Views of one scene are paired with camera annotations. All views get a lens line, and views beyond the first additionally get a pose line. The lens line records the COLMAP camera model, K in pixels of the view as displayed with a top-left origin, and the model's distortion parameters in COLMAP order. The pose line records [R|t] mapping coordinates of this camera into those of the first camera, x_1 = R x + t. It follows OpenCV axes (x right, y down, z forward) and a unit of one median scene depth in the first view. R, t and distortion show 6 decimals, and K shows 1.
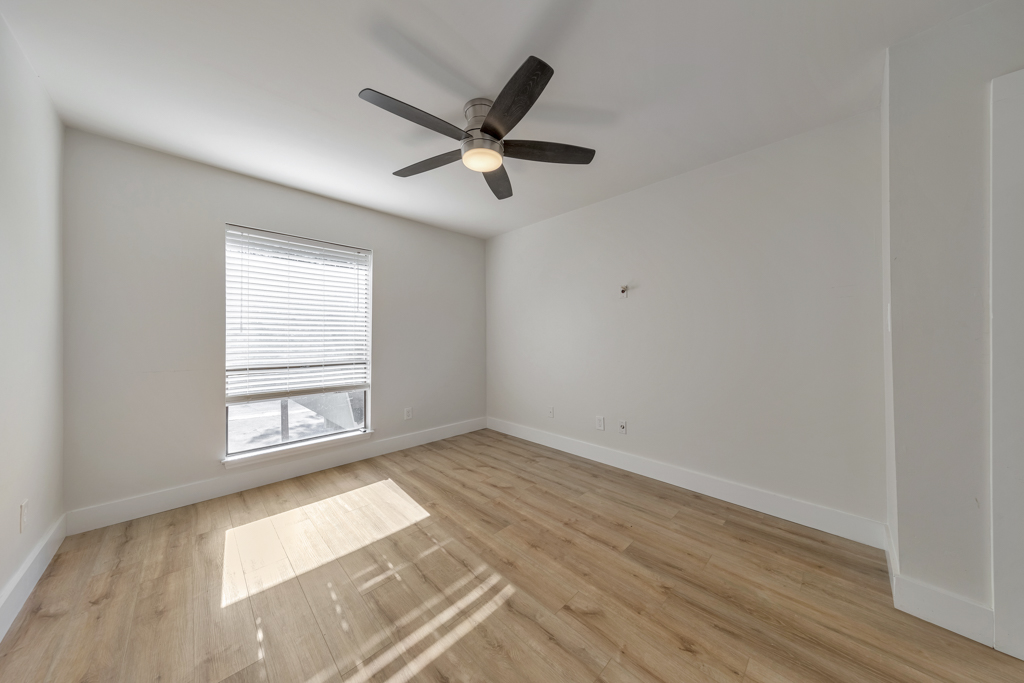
lens RADIAL K [[322.6, 0, 513.2], [0, 322.6, 345.8], [0, 0, 1]] dist [0.005880, -0.000117]
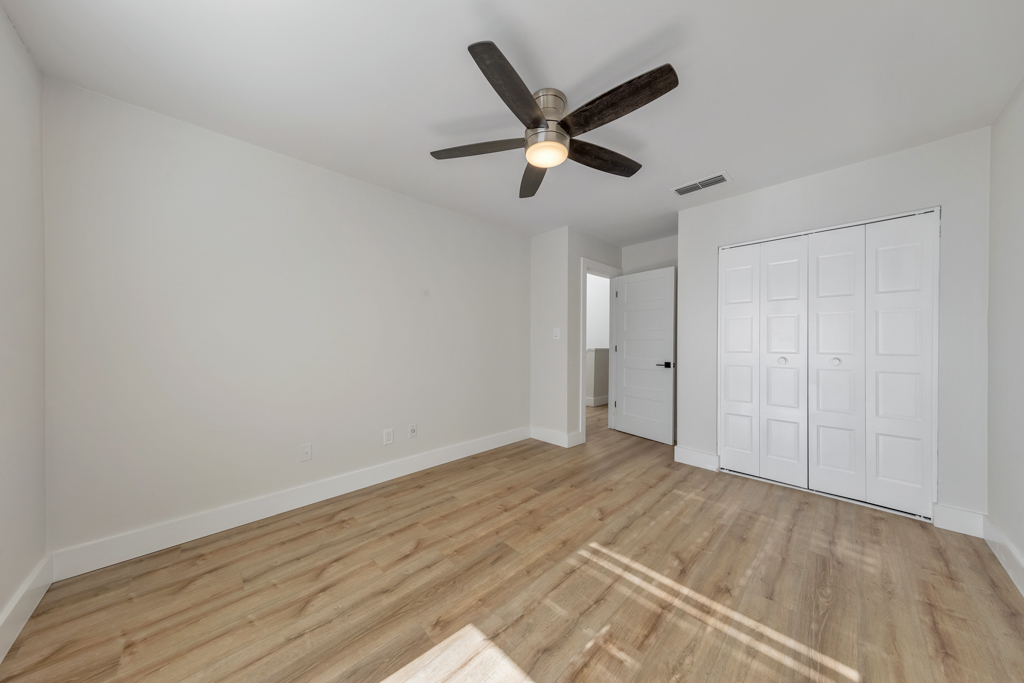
lens RADIAL K [[322.6, 0, 513.2], [0, 322.6, 345.8], [0, 0, 1]] dist [0.005880, -0.000117]
pose [[0.021202, -0.011873, 0.999705, -0.895123], [0.029253, 0.999509, 0.011250, -0.017991], [-0.999347, 0.029006, 0.021539, 0.905906]]
